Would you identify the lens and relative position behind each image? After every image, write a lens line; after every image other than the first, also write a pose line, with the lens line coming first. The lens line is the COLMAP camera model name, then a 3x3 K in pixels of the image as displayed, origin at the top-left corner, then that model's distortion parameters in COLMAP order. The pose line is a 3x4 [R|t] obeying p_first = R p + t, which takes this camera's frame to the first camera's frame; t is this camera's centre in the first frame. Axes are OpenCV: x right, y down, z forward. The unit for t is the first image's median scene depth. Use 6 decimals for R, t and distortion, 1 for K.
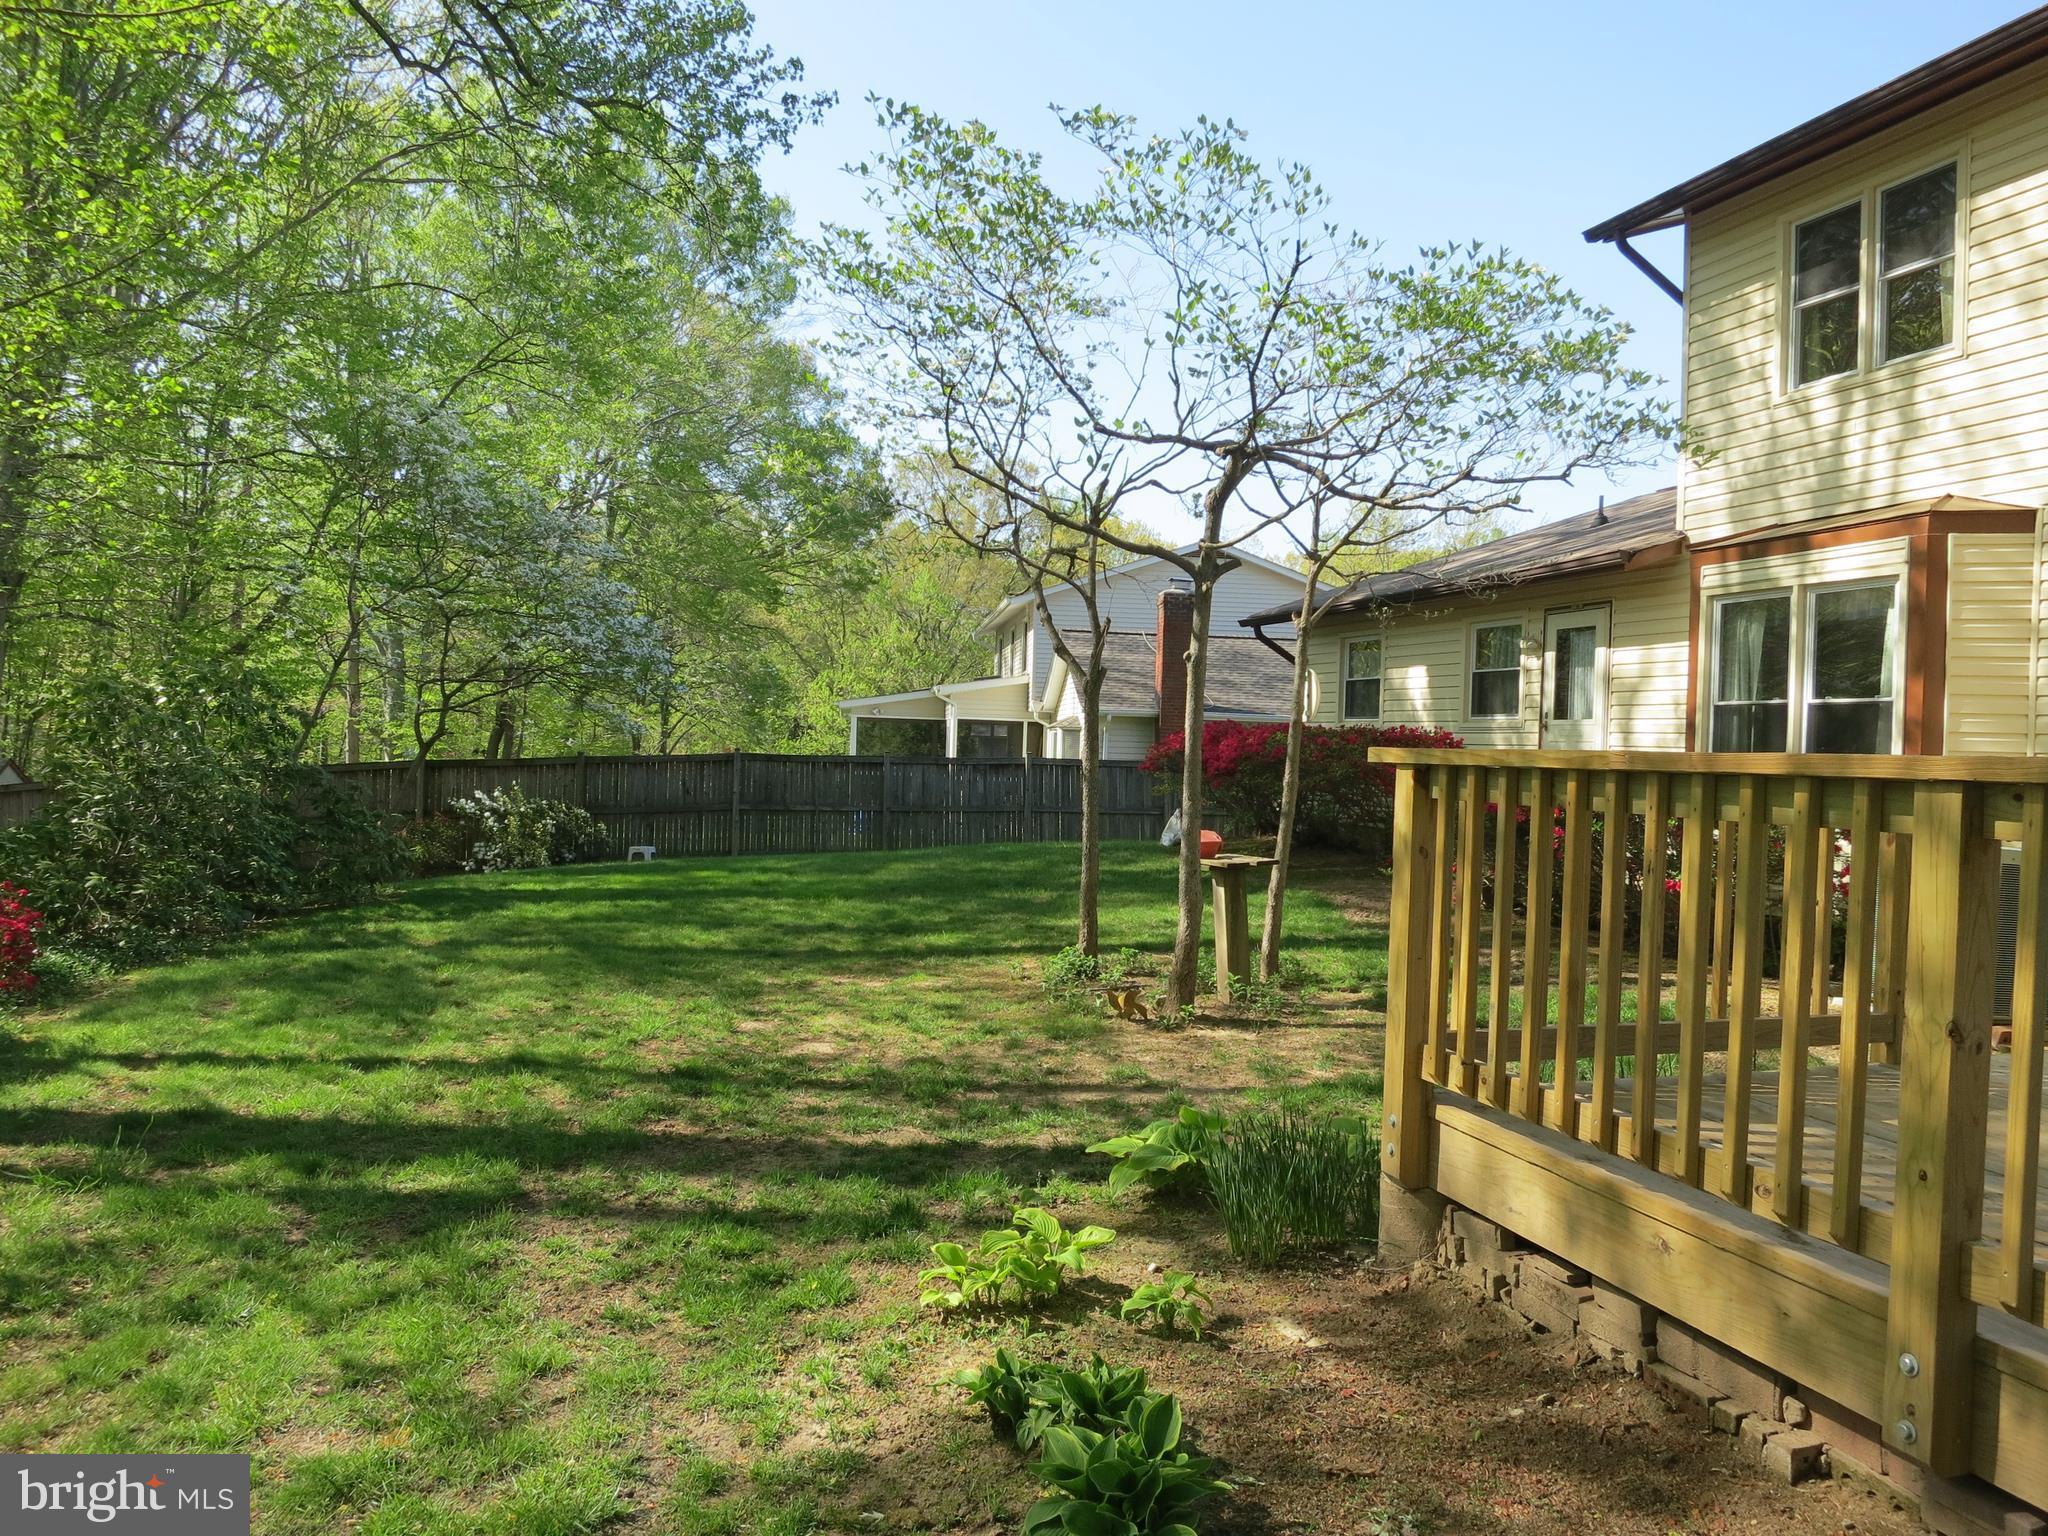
lens RADIAL K [[1479.9, 0, 1024.0], [0, 1479.9, 768.0], [0, 0, 1]] dist [-0.012442, -0.004175]
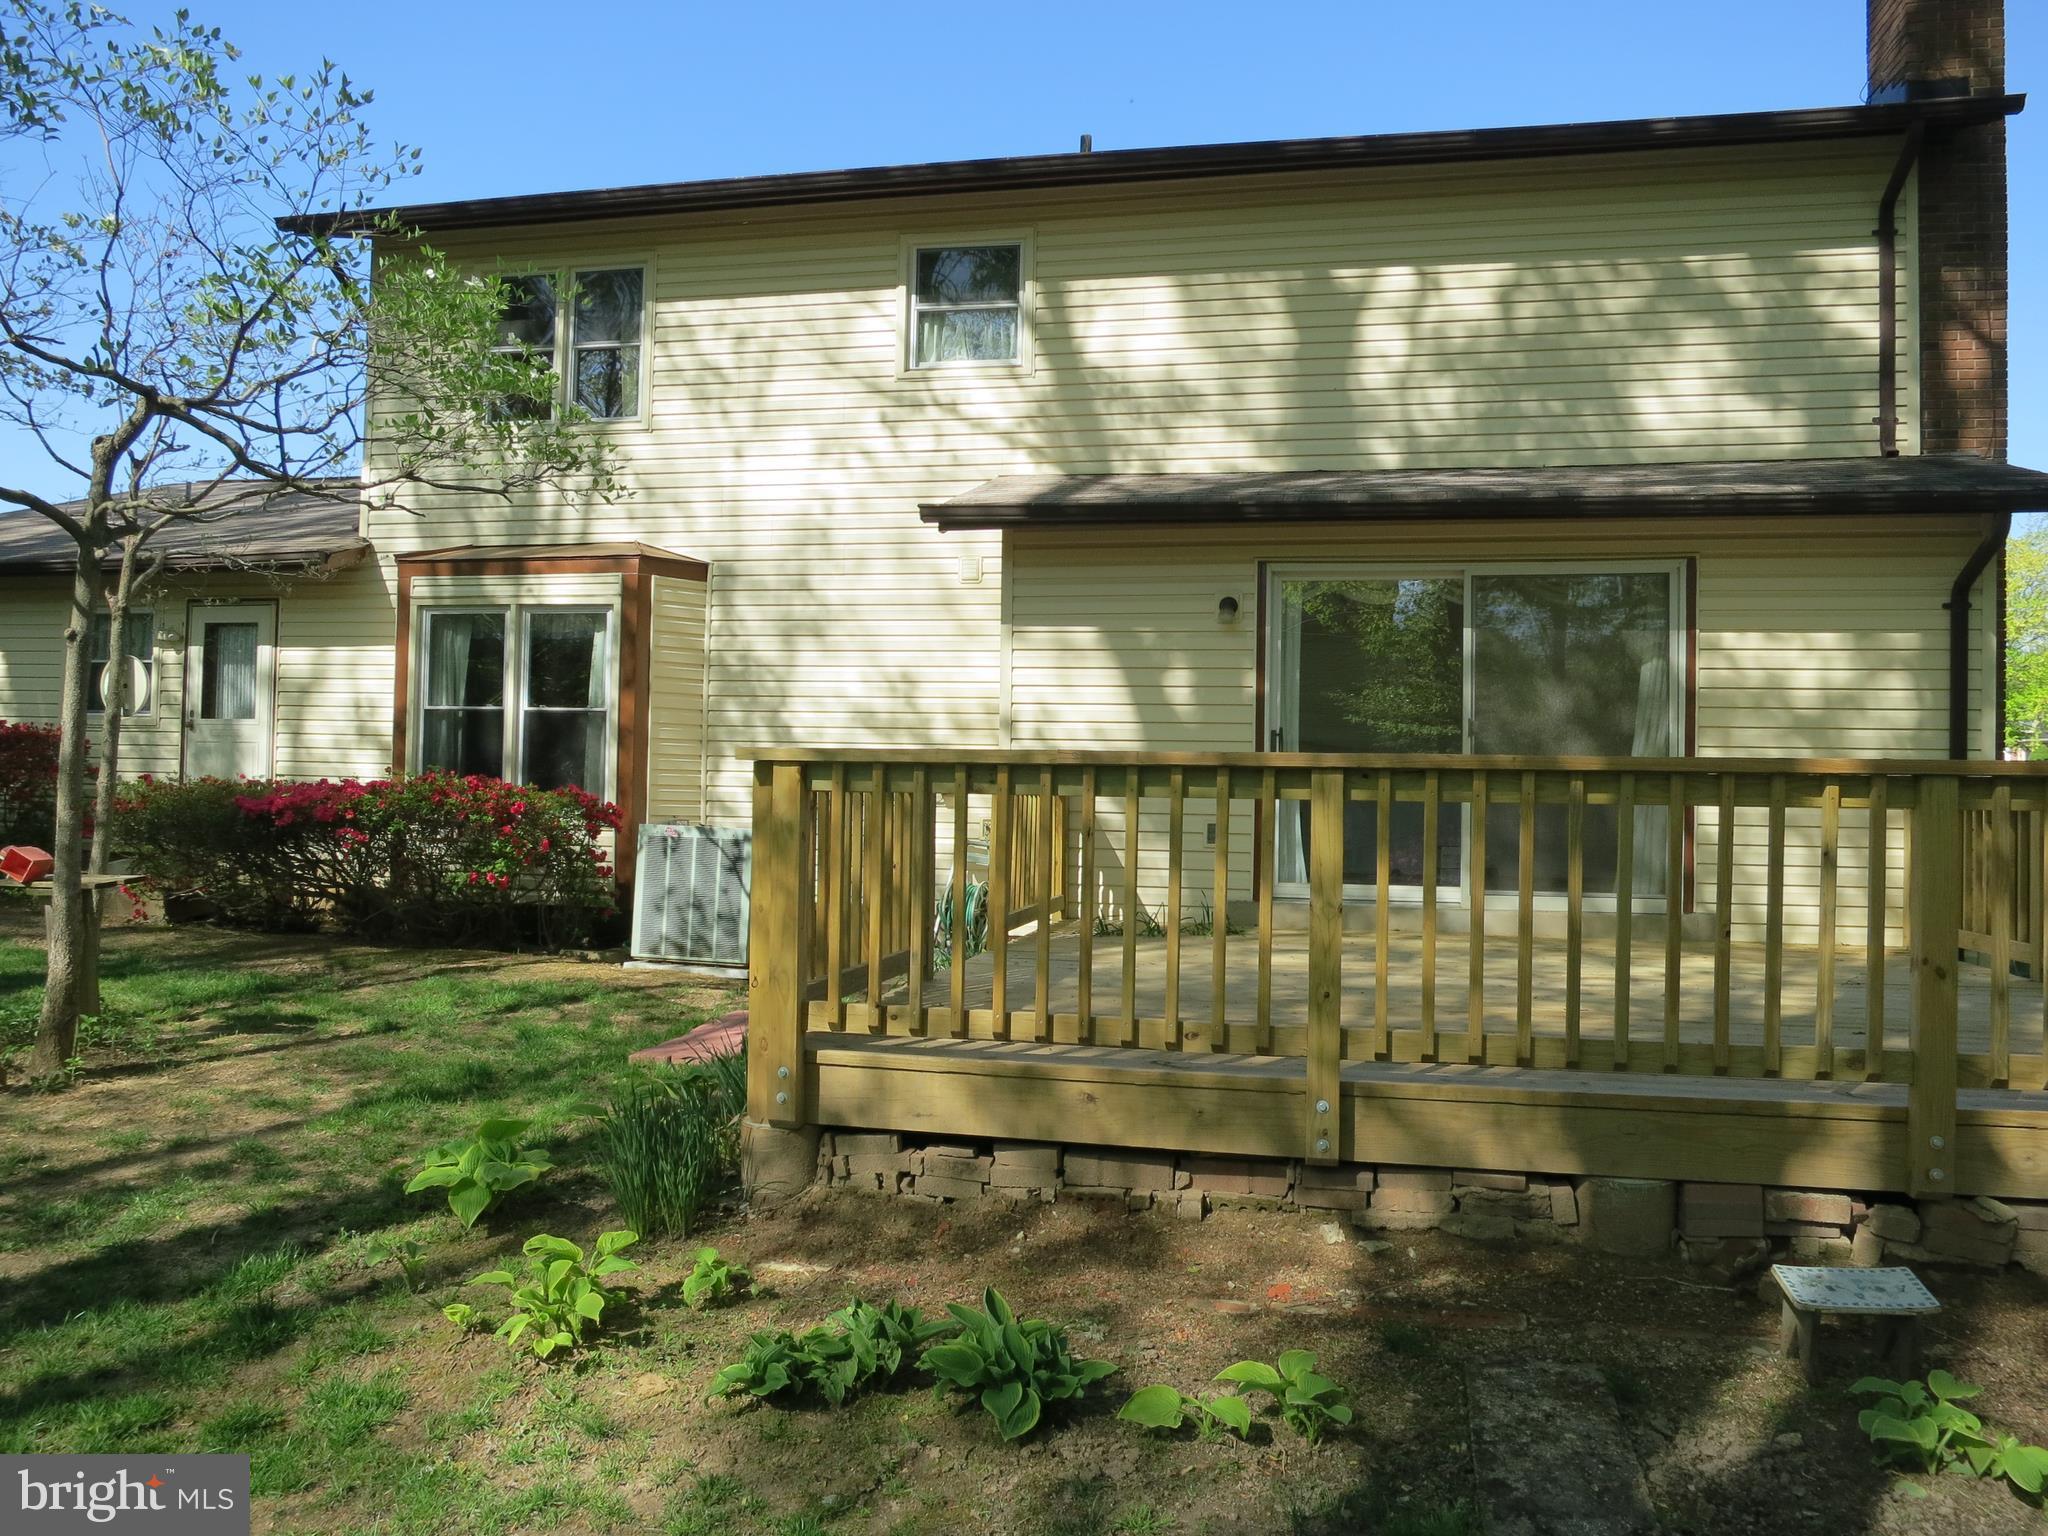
lens RADIAL K [[1479.9, 0, 1024.0], [0, 1479.9, 768.0], [0, 0, 1]] dist [-0.012442, -0.004175]
pose [[0.517951, -0.003689, 0.855402, -0.238004], [0.005659, 0.999984, 0.000887, 0.001296], [-0.855392, 0.004381, 0.517963, 0.092425]]
